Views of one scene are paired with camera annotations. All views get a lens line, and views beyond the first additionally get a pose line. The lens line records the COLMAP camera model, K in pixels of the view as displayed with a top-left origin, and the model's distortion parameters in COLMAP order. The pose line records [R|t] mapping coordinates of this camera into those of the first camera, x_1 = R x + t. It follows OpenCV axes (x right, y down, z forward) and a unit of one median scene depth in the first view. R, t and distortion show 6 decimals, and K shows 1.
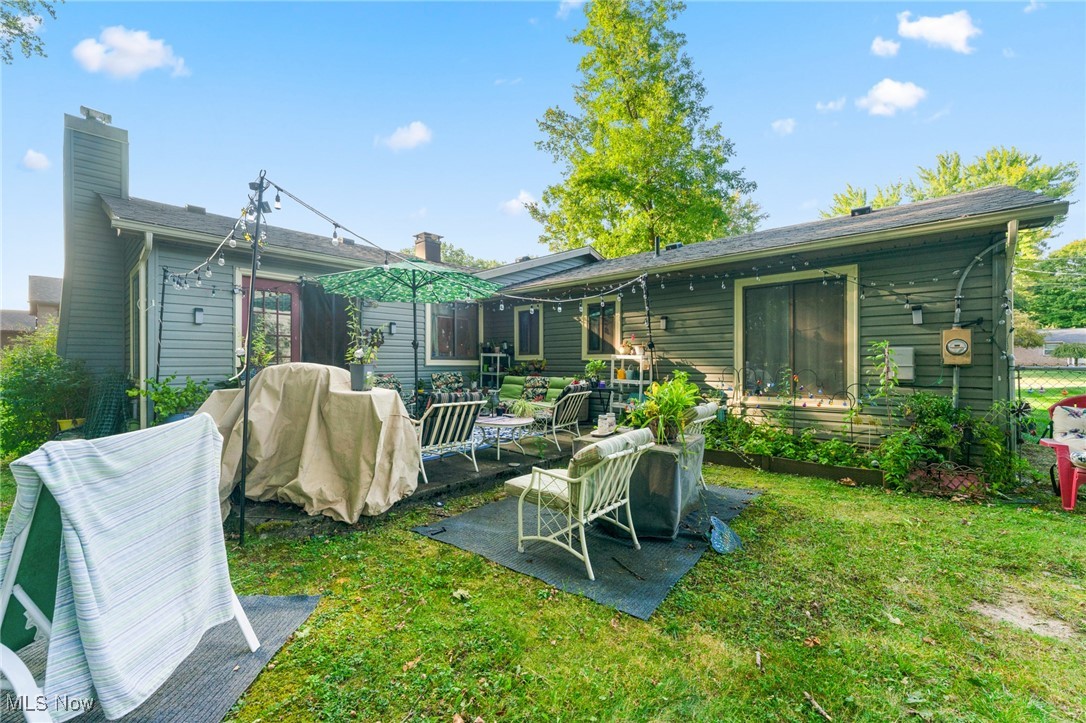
lens RADIAL K [[436.6, 0, 548.2], [0, 436.6, 366.7], [0, 0, 1]] dist [-0.000265, 0.001240]
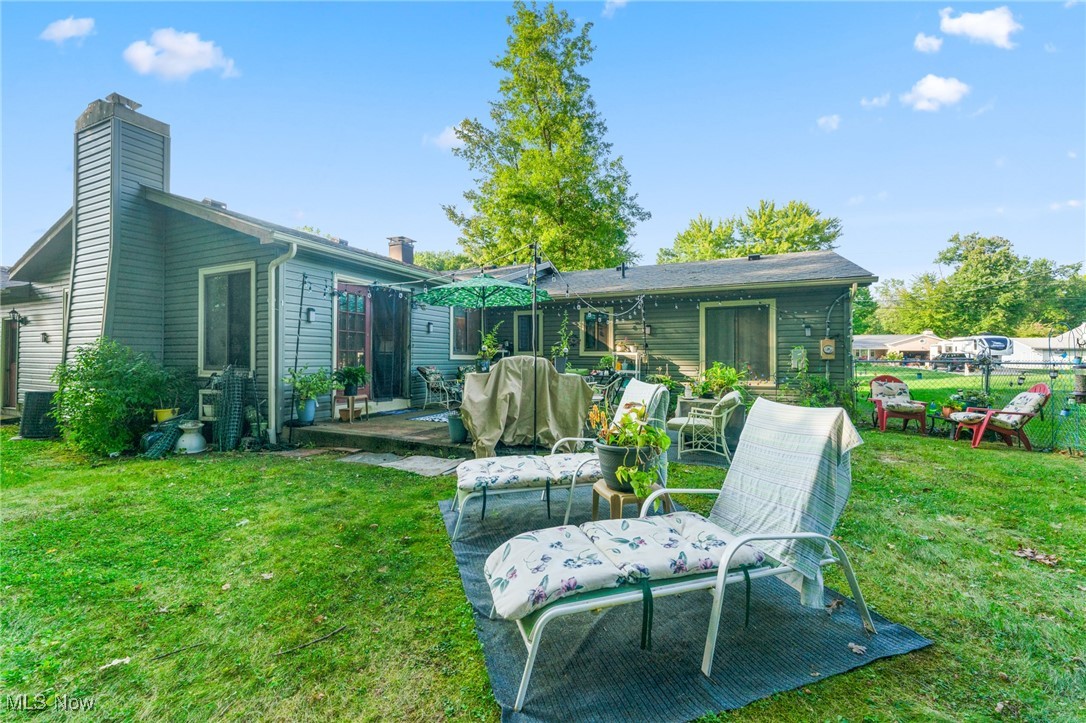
lens RADIAL K [[436.6, 0, 548.1], [0, 436.6, 354.8], [0, 0, 1]] dist [-0.000265, 0.001240]
pose [[0.954035, 0.007274, 0.299606, -0.411578], [-0.001755, 0.999824, -0.018685, 0.006945], [-0.299689, 0.017300, 0.953880, -0.213176]]
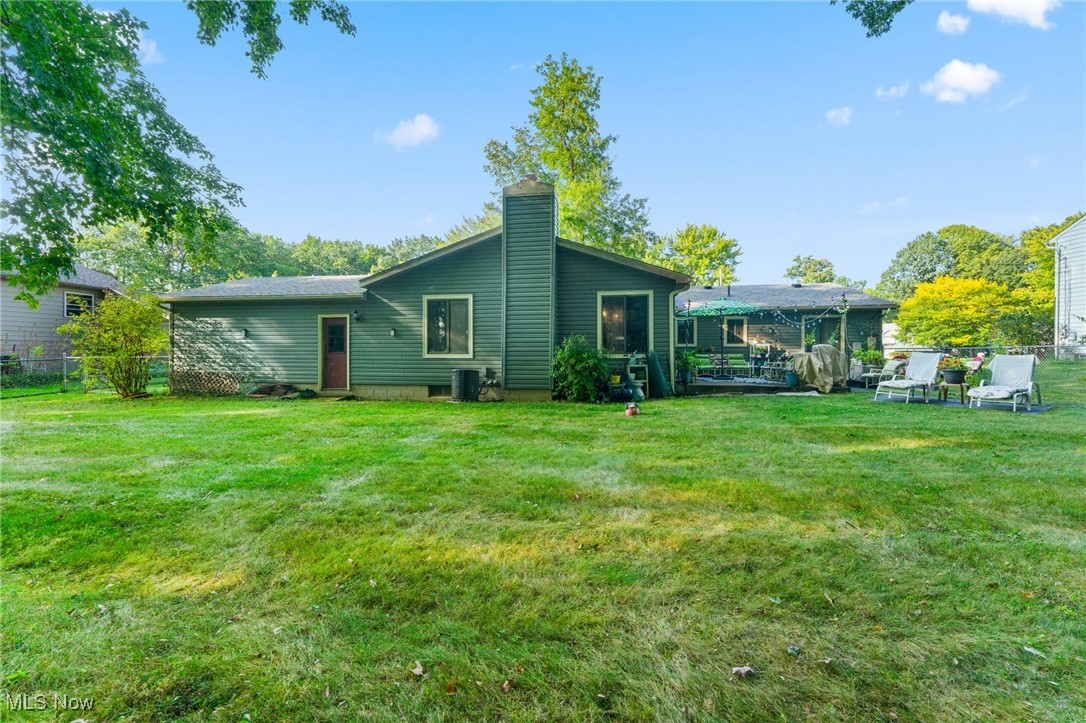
lens RADIAL K [[436.6, 0, 544.3], [0, 436.6, 355.3], [0, 0, 1]] dist [-0.000265, 0.001240]
pose [[0.841450, -0.001150, 0.540333, -1.784312], [0.006567, 0.999946, -0.008098, 0.038089], [-0.540295, 0.010362, 0.841412, -0.271189]]
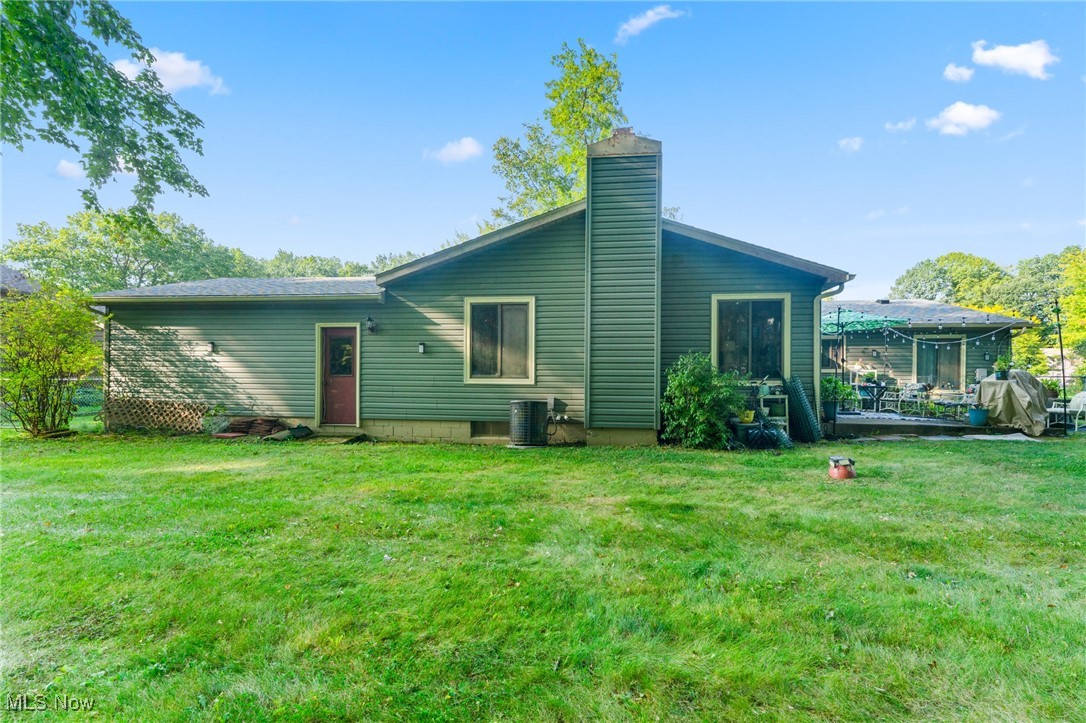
lens RADIAL K [[436.6, 0, 541.9], [0, 436.6, 384.4], [0, 0, 1]] dist [-0.000265, 0.001240]
pose [[0.815652, 0.001264, 0.578541, -1.797955], [-0.000901, 0.999999, -0.000916, 0.034838], [-0.578541, 0.000226, 0.815653, 0.237344]]
